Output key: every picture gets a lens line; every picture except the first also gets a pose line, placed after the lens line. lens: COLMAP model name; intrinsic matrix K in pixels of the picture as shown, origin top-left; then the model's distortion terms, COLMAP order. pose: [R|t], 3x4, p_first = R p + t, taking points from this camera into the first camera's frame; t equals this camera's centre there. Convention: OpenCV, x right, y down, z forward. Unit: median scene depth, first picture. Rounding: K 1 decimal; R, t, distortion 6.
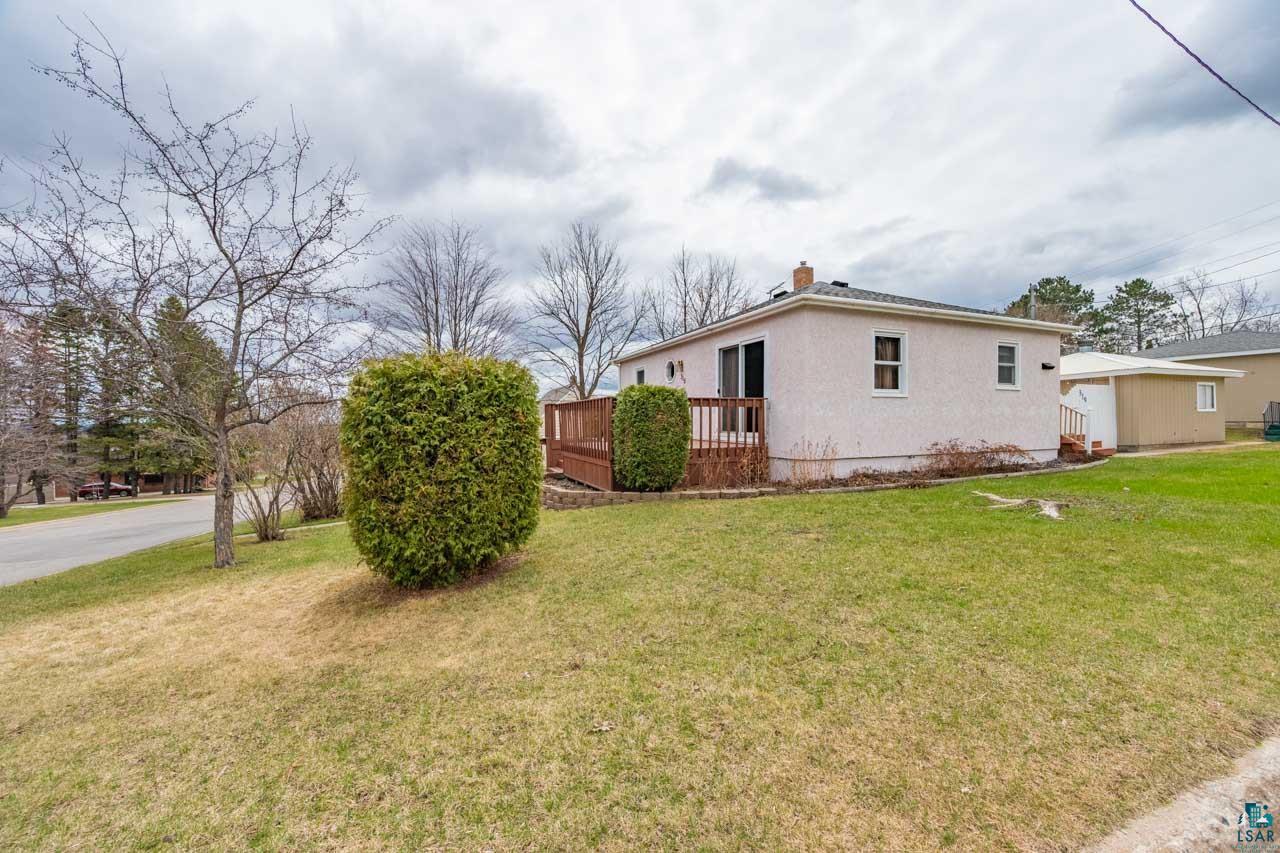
lens RADIAL K [[498.2, 0, 637.8], [0, 498.2, 421.1], [0, 0, 1]] dist [-0.002216, -0.000069]
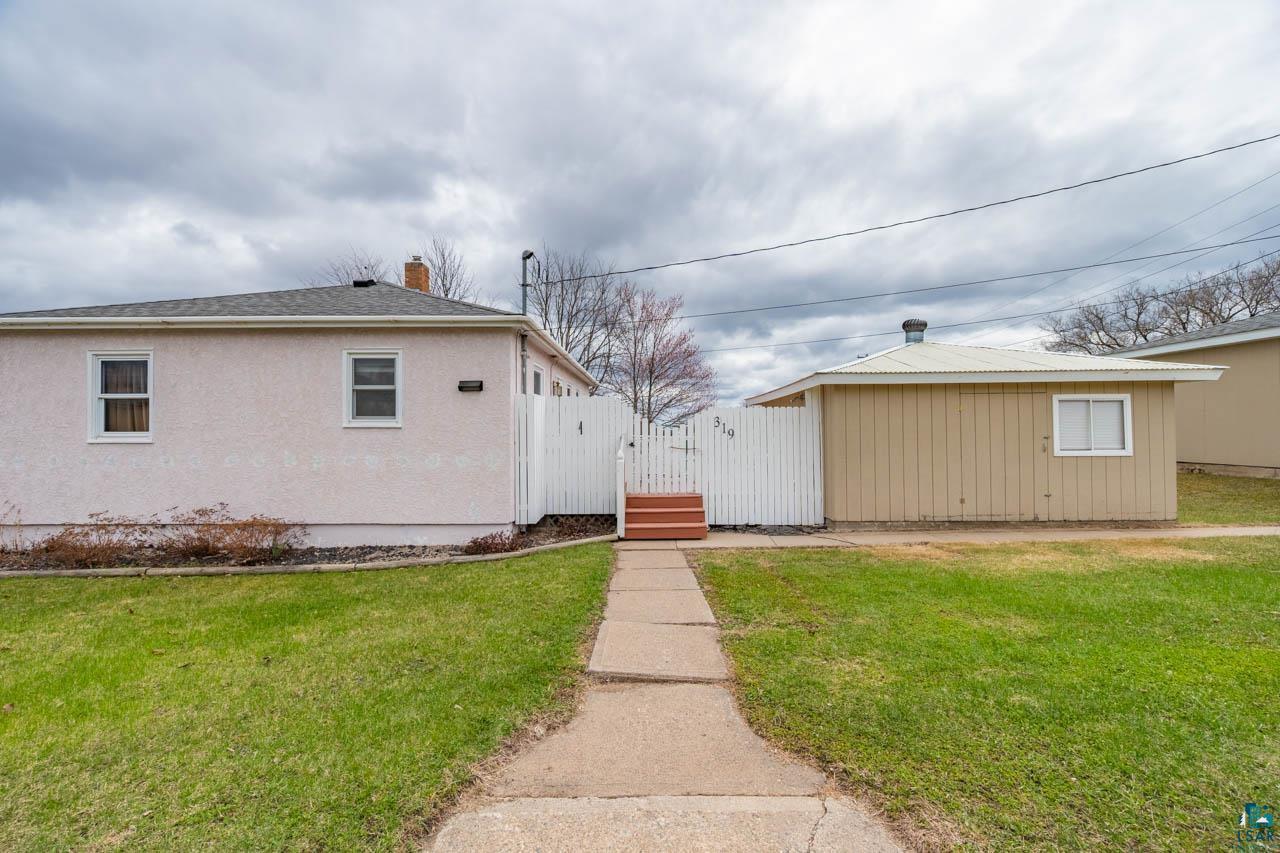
lens RADIAL K [[498.2, 0, 643.8], [0, 498.2, 424.0], [0, 0, 1]] dist [-0.002216, -0.000069]
pose [[0.918602, -0.001543, -0.395182, 1.293922], [-0.002419, 0.999952, -0.009527, -0.061554], [0.395177, 0.009708, 0.918554, 0.544044]]
